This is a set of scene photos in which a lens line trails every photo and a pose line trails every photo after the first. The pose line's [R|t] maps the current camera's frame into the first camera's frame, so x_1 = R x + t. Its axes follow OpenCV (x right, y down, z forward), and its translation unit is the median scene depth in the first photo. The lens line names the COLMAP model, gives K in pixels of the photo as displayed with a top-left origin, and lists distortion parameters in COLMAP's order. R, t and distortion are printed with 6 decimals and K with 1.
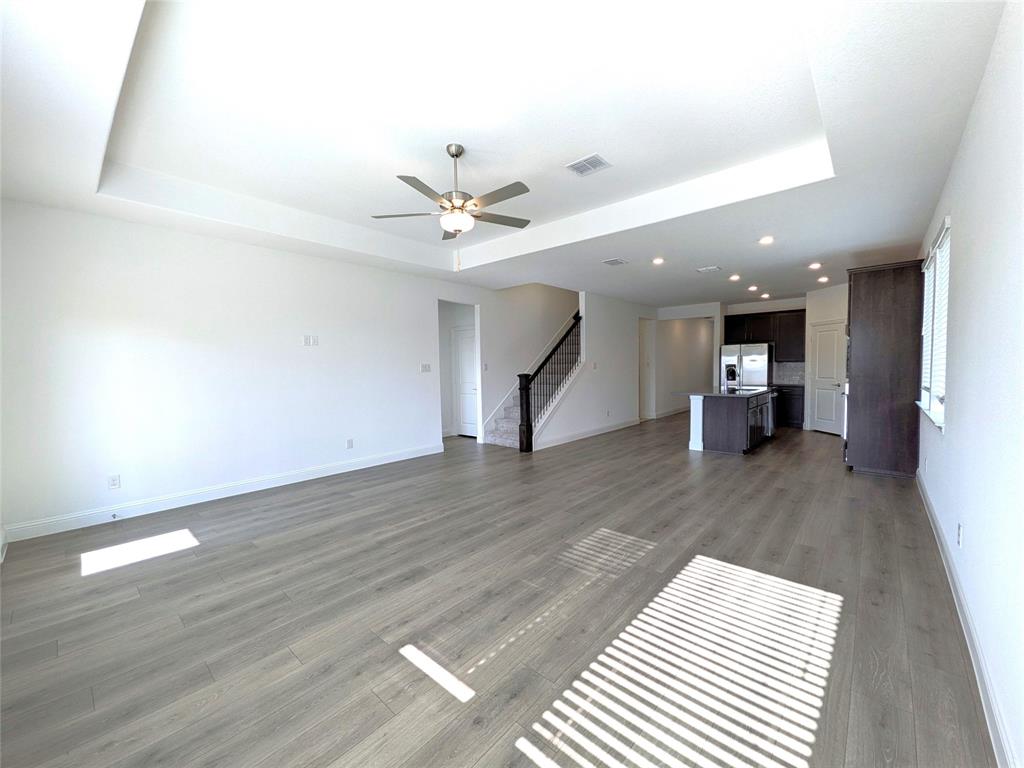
lens RADIAL K [[403.9, 0, 511.5], [0, 403.9, 384.9], [0, 0, 1]] dist [0.007871, -0.000171]
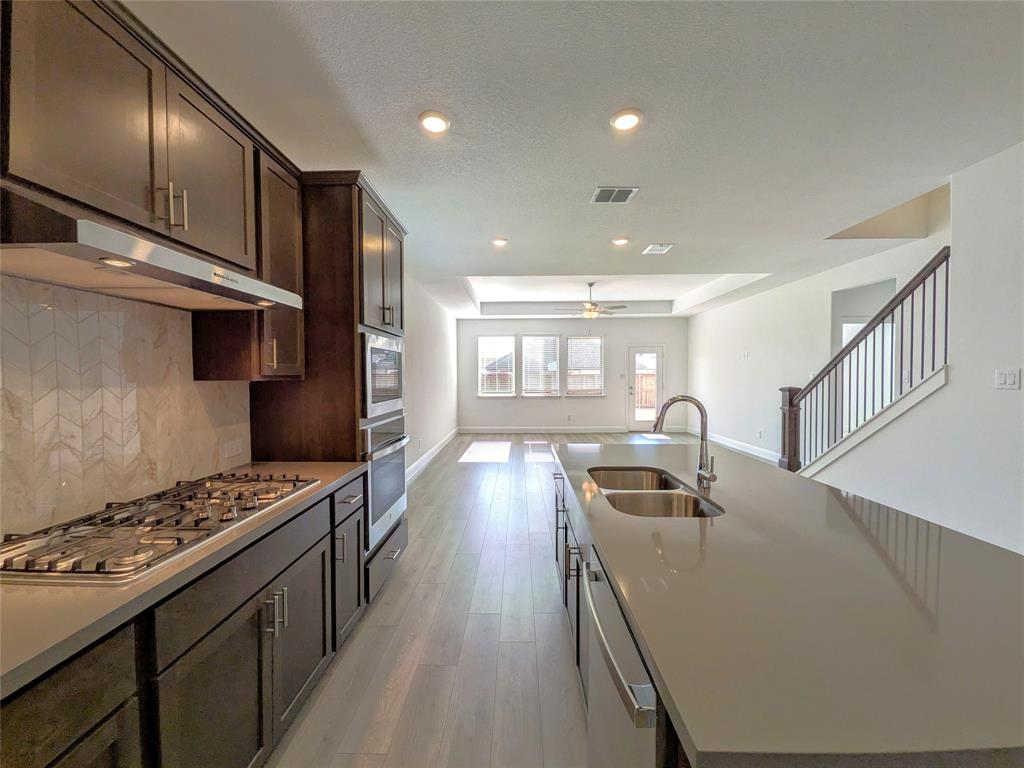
lens RADIAL K [[407.5, 0, 514.8], [0, 407.5, 386.0], [0, 0, 1]] dist [-0.000965, -0.000200]
pose [[-0.752058, 0.035479, -0.658142, 1.447385], [-0.014507, 0.997417, 0.070345, -0.122176], [0.658938, 0.062452, -0.749601, 2.052513]]
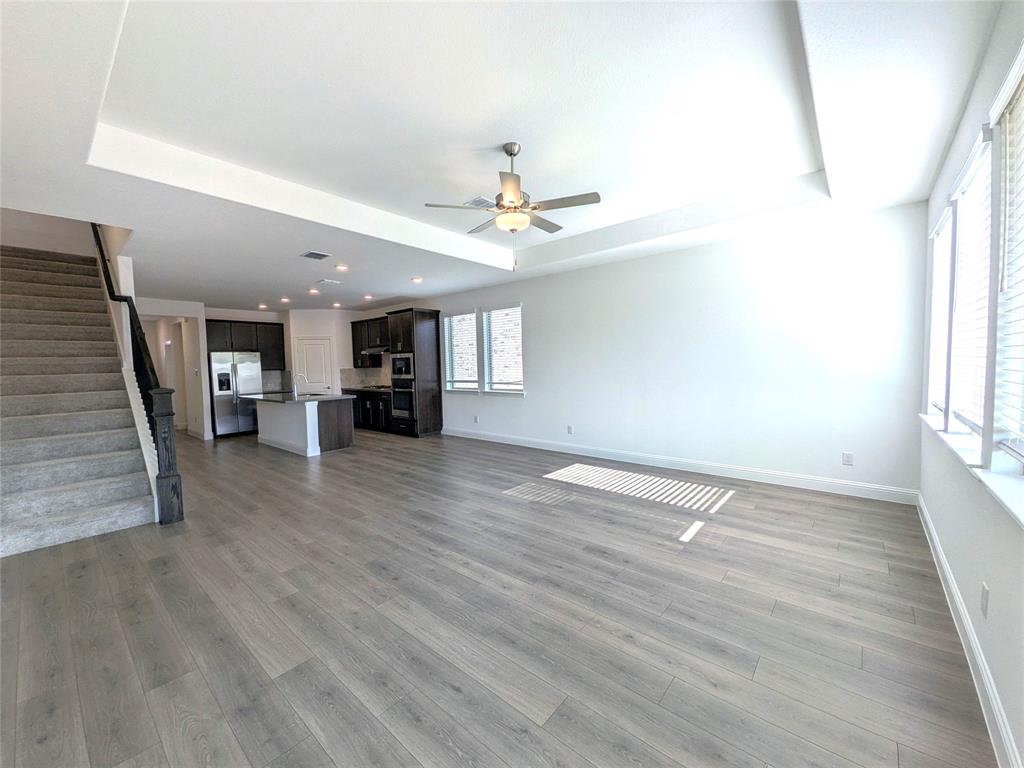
lens RADIAL K [[403.9, 0, 511.5], [0, 403.9, 384.9], [0, 0, 1]] dist [0.007871, -0.000171]
pose [[-0.019492, -0.037728, 0.999098, -0.943293], [0.070131, 0.996775, 0.039009, -0.033792], [-0.997347, 0.070828, -0.016783, 0.864409]]
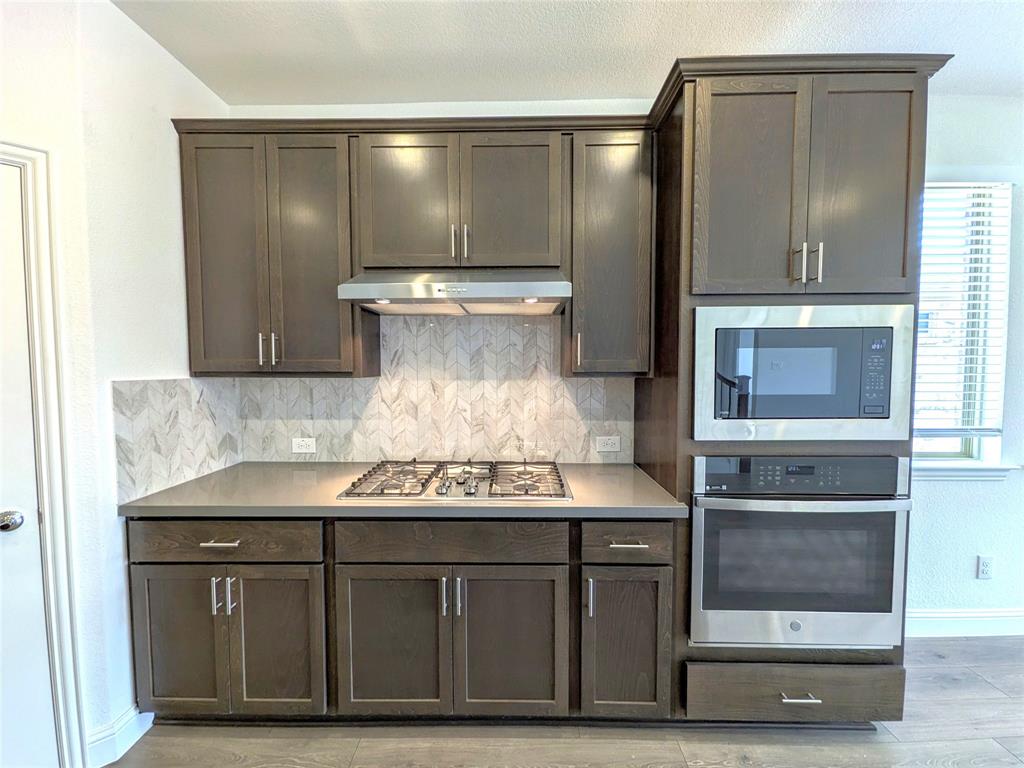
lens RADIAL K [[403.9, 0, 511.5], [0, 403.9, 384.9], [0, 0, 1]] dist [0.007871, -0.000171]
pose [[-0.655669, -0.017982, 0.754834, 1.044349], [0.047091, 0.996796, 0.064651, -0.115139], [-0.753578, 0.077935, -0.652722, 1.843987]]
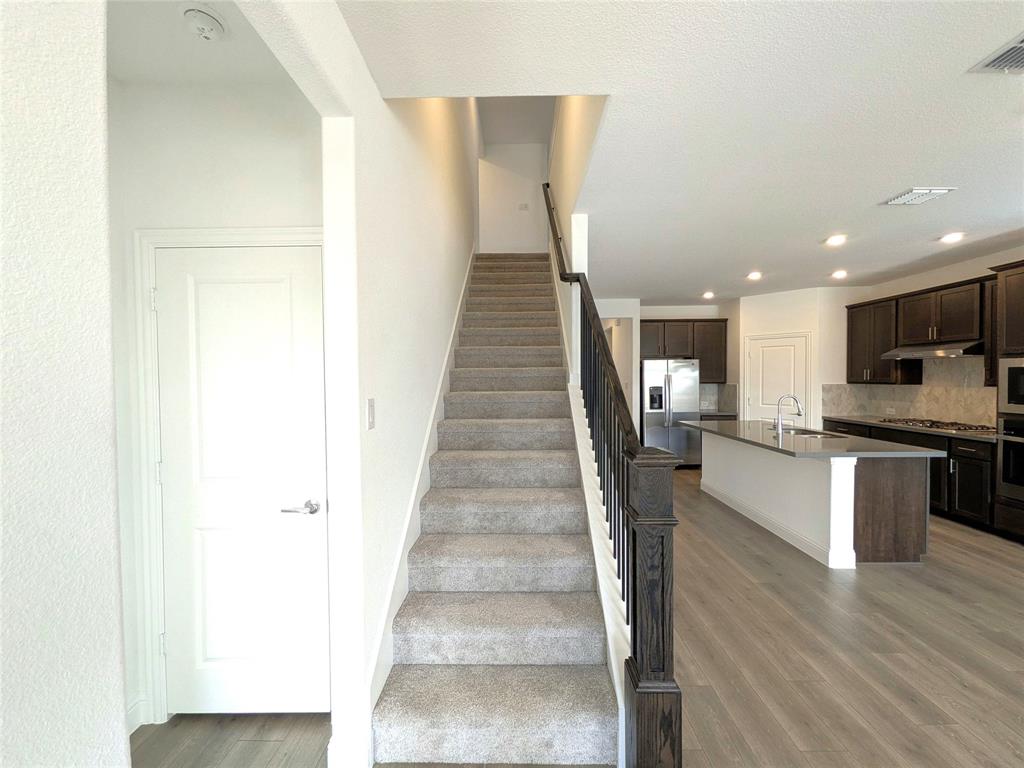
lens RADIAL K [[403.9, 0, 511.5], [0, 403.9, 384.9], [0, 0, 1]] dist [0.007871, -0.000171]
pose [[0.756132, -0.003065, 0.654412, -0.290841], [0.026733, 0.999299, -0.026208, -0.099871], [-0.653873, 0.037311, 0.755684, 1.489153]]
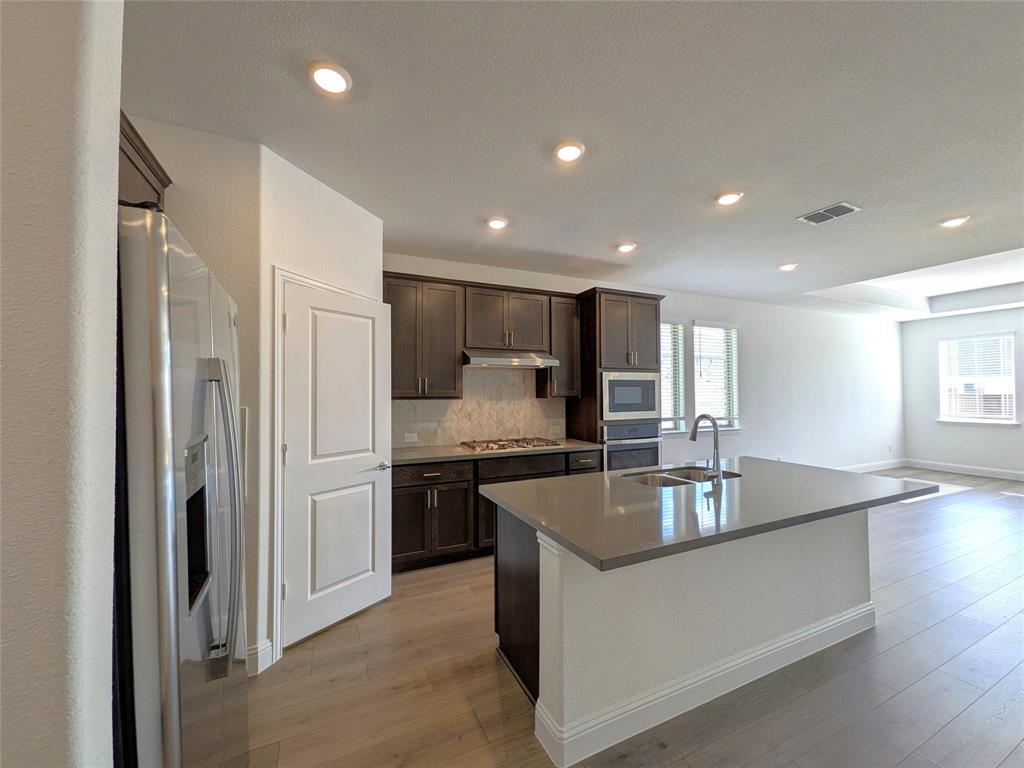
lens RADIAL K [[403.9, 0, 511.5], [0, 403.9, 384.9], [0, 0, 1]] dist [0.007871, -0.000171]
pose [[-0.918266, 0.026559, 0.395073, 1.019873], [0.036744, 0.999158, 0.018236, -0.150357], [-0.394257, 0.031262, -0.918468, 2.528549]]
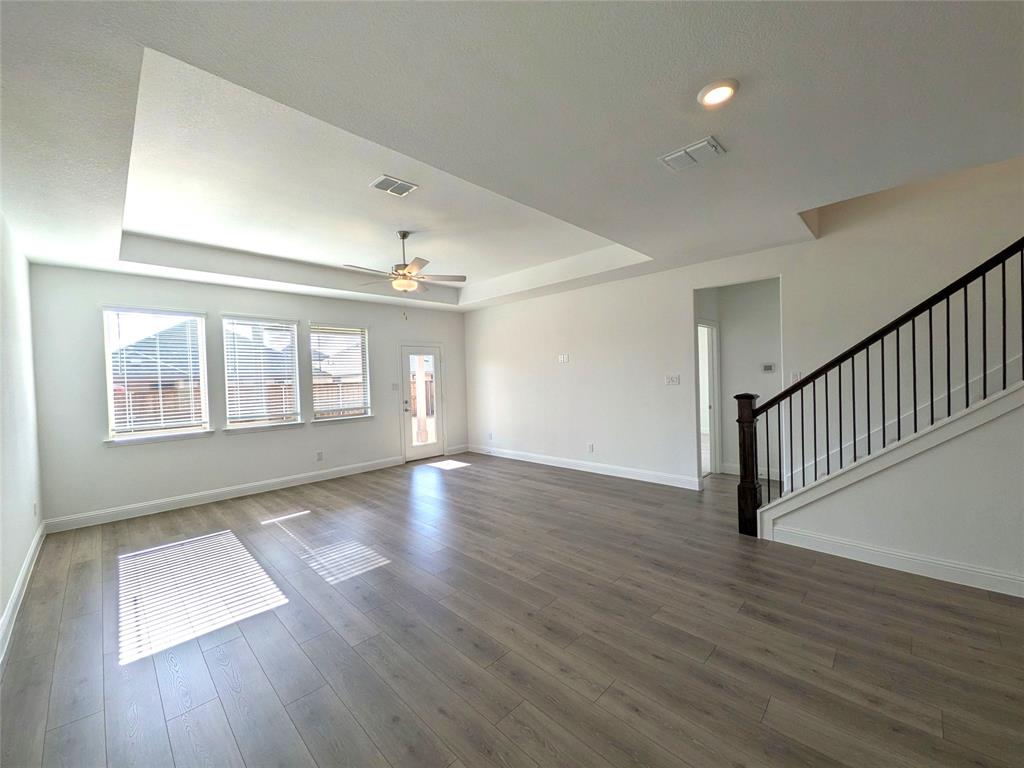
lens RADIAL K [[403.9, 0, 511.5], [0, 403.9, 384.9], [0, 0, 1]] dist [0.007871, -0.000171]
pose [[-0.050371, 0.034363, -0.998139, 1.032918], [-0.015219, 0.999265, 0.035169, -0.092671], [0.998615, 0.016962, -0.049811, 1.187289]]
